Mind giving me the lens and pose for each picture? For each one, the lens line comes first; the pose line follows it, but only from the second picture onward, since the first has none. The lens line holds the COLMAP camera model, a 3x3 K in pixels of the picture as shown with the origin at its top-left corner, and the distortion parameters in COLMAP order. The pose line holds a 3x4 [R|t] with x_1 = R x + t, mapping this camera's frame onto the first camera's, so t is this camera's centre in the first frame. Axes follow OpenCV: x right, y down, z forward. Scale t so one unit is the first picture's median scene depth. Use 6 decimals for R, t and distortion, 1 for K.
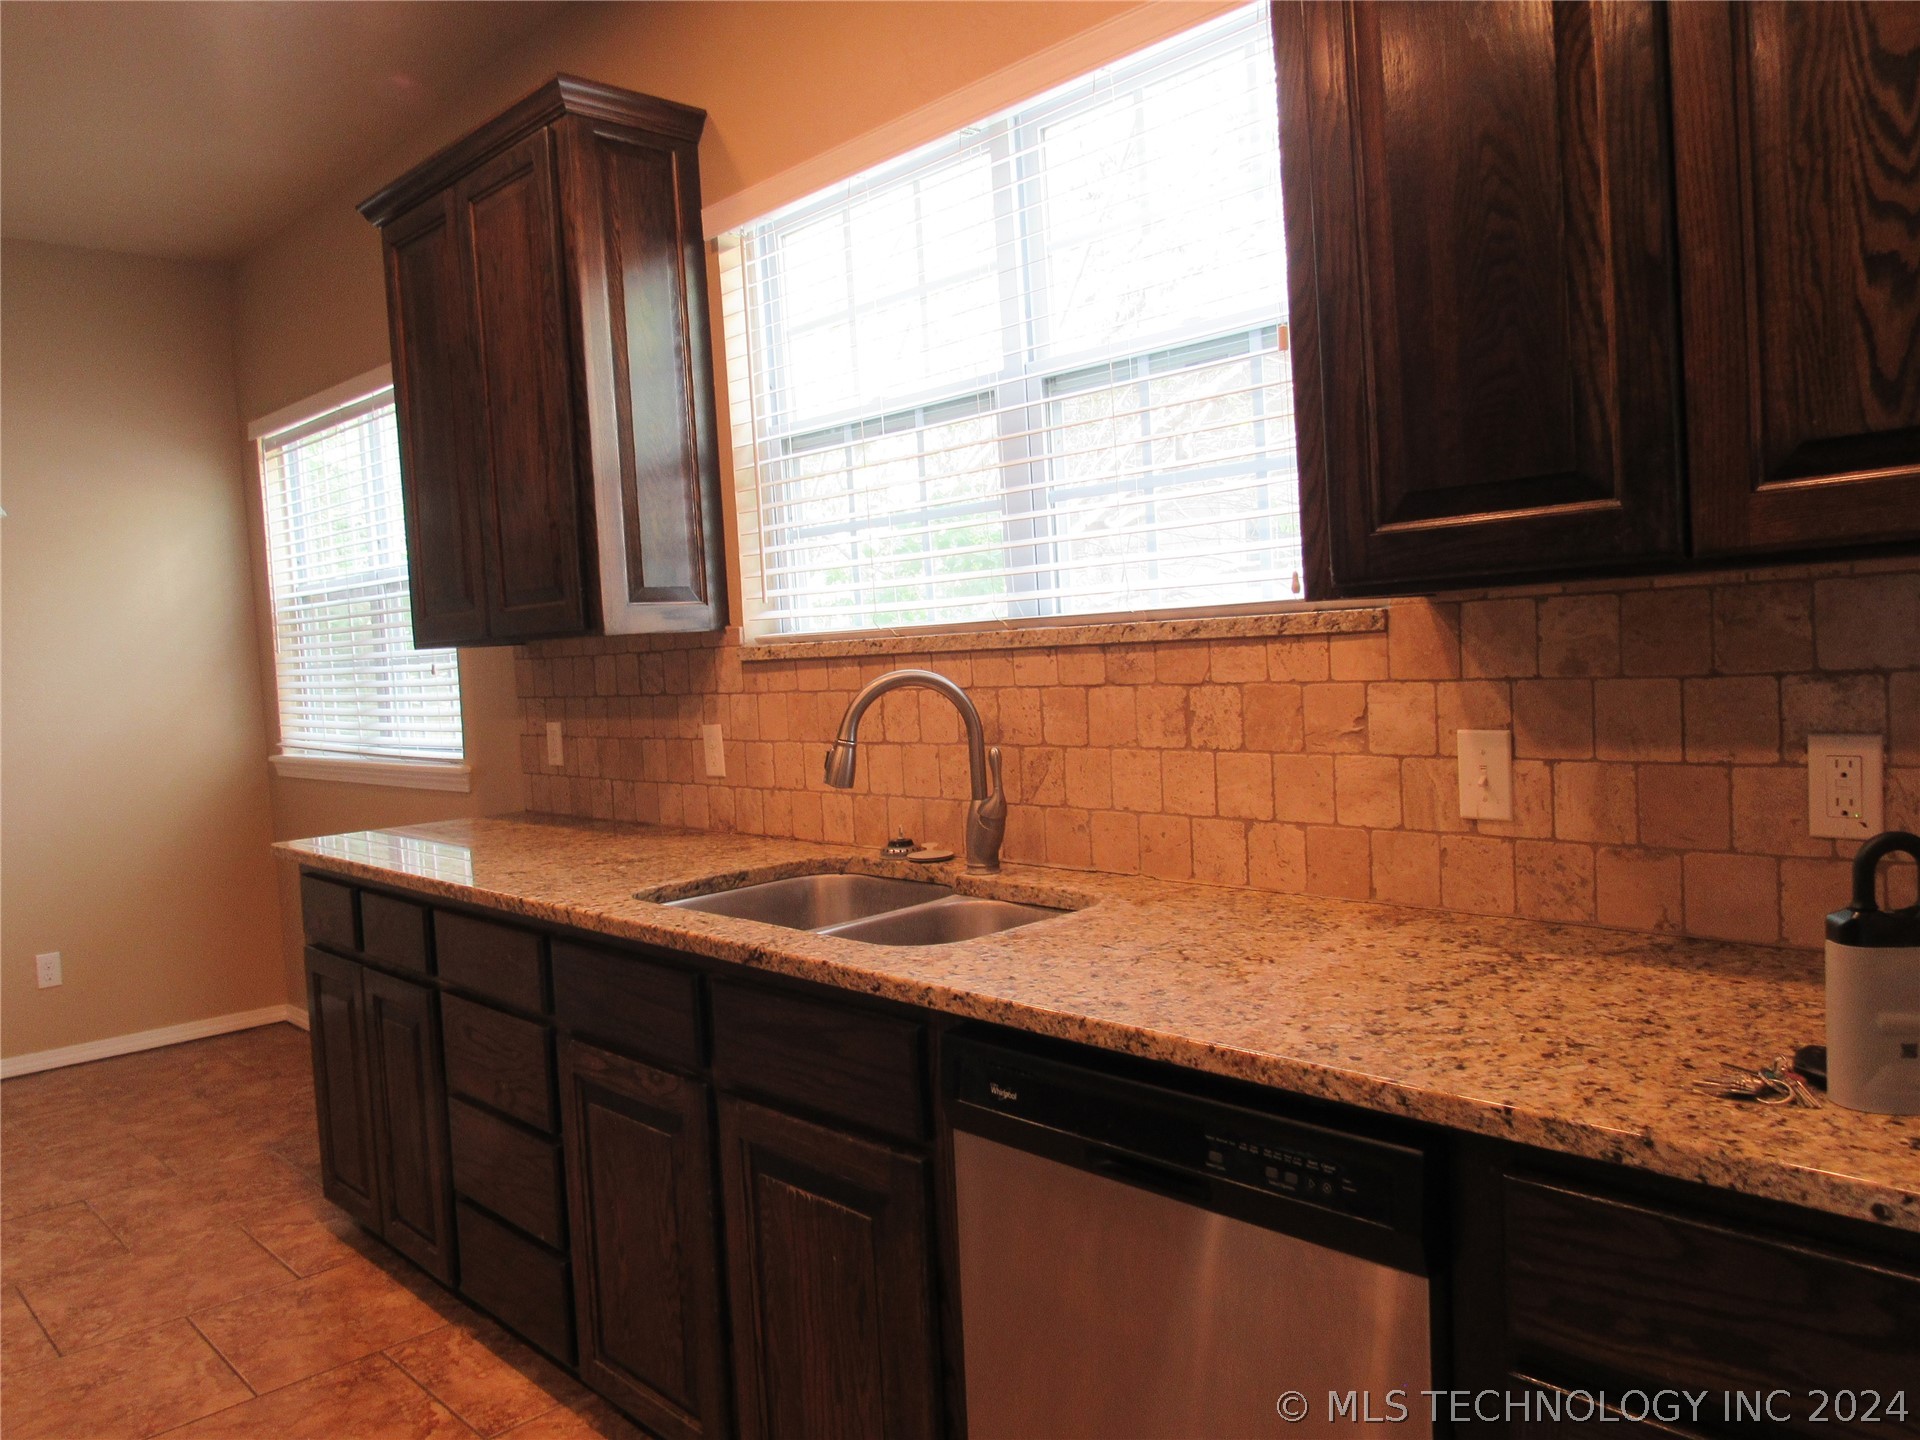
lens RADIAL K [[1356.5, 0, 951.2], [0, 1356.5, 717.5], [0, 0, 1]] dist [-0.027923, -0.004240]
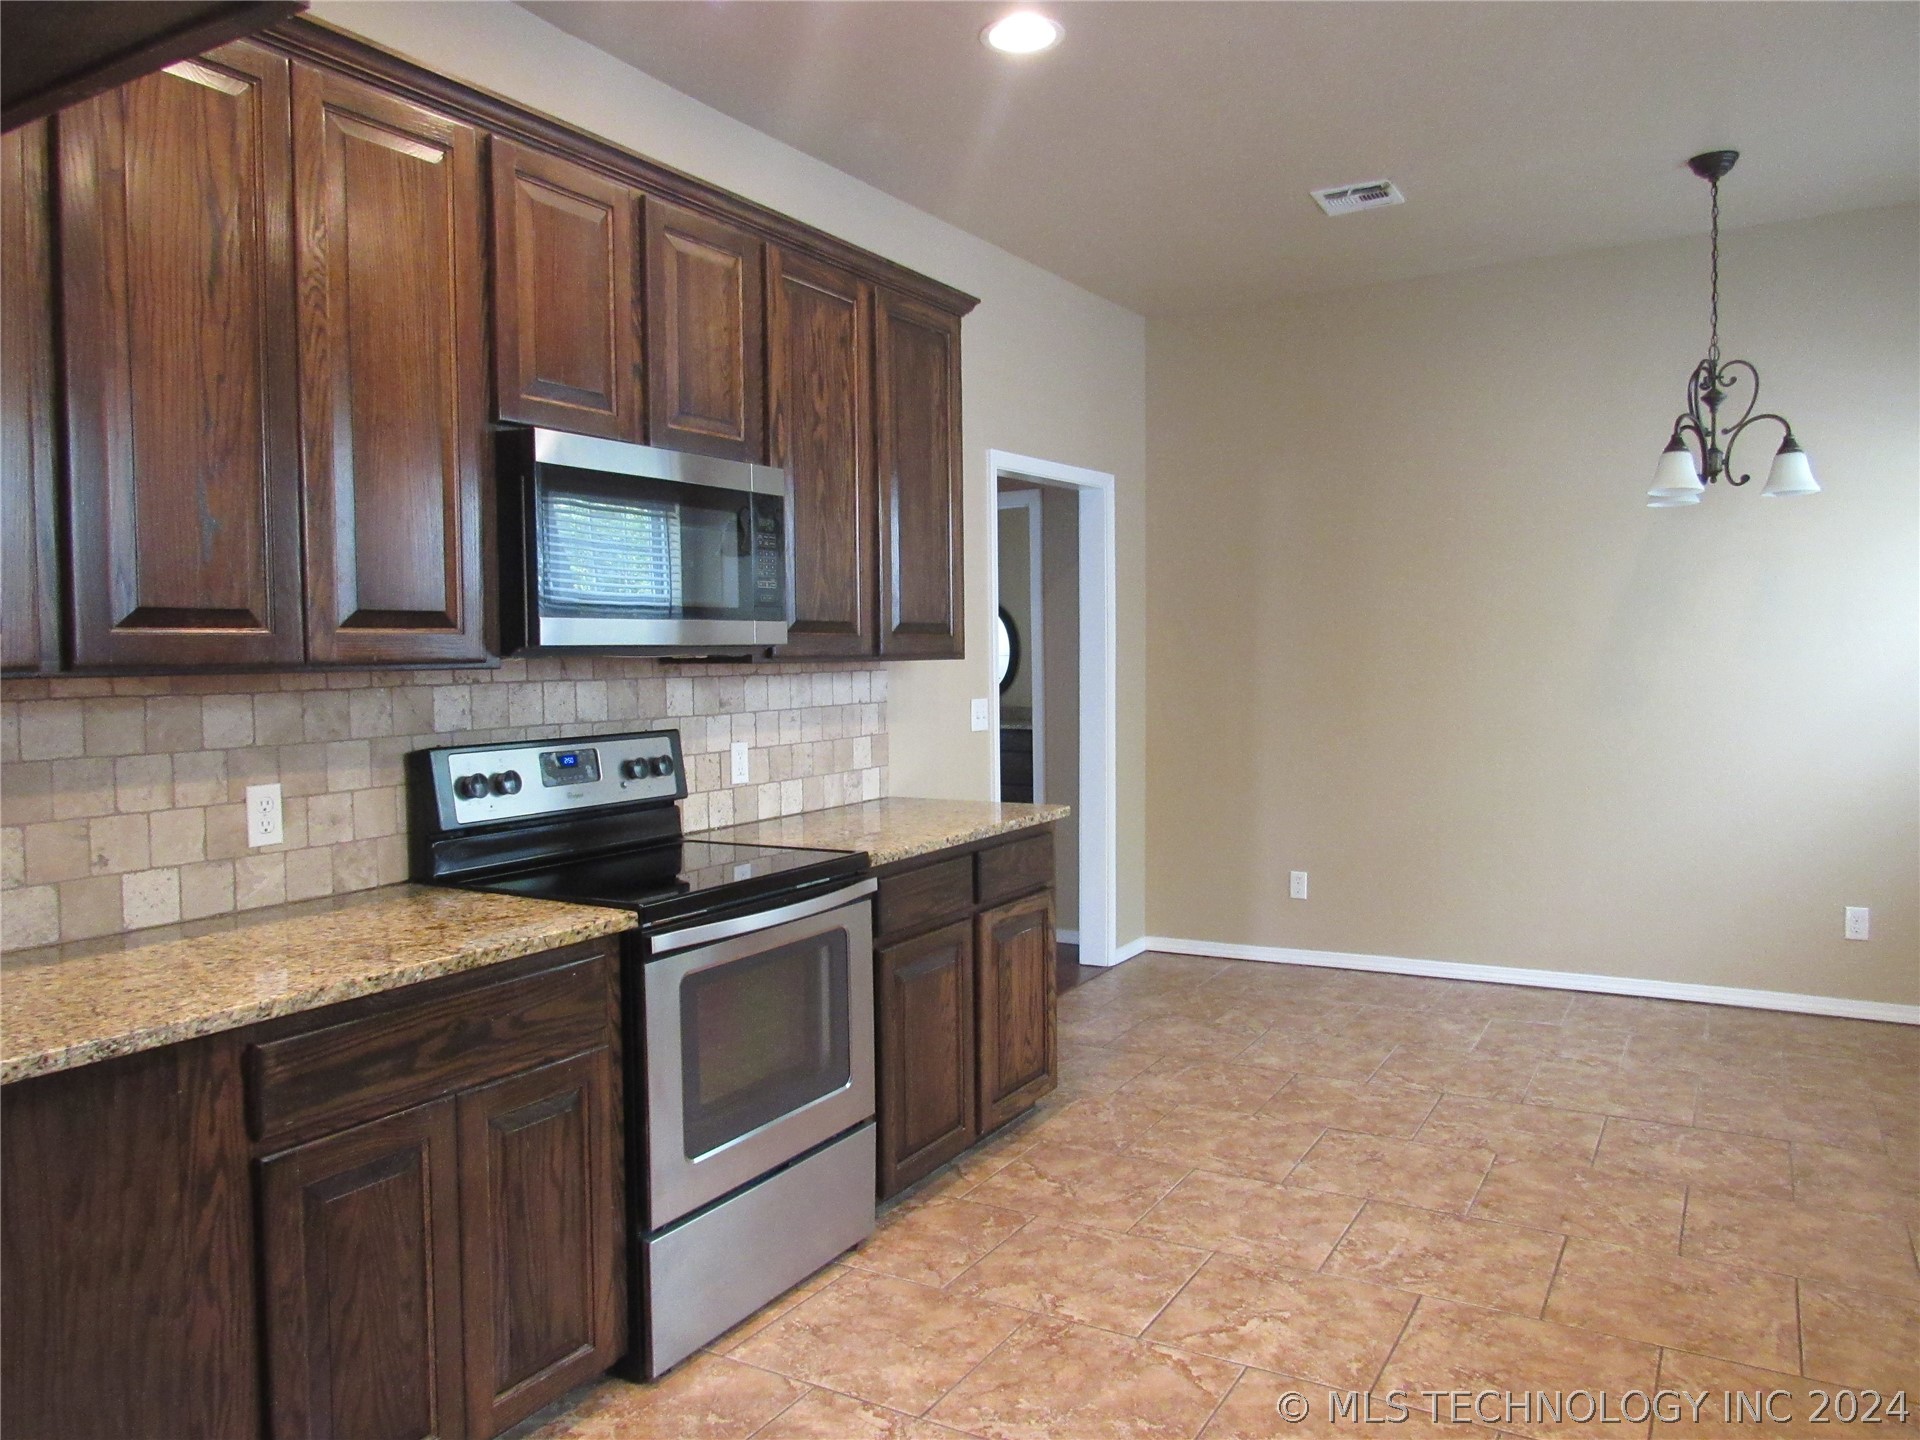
lens RADIAL K [[1368.8, 0, 936.1], [0, 1368.8, 718.4], [0, 0, 1]] dist [-0.066235, 0.031167]
pose [[0.241165, 0.095386, -0.965785, 0.220321], [-0.046554, 0.995150, 0.086661, -0.040603], [0.969367, 0.024062, 0.244436, 0.093164]]
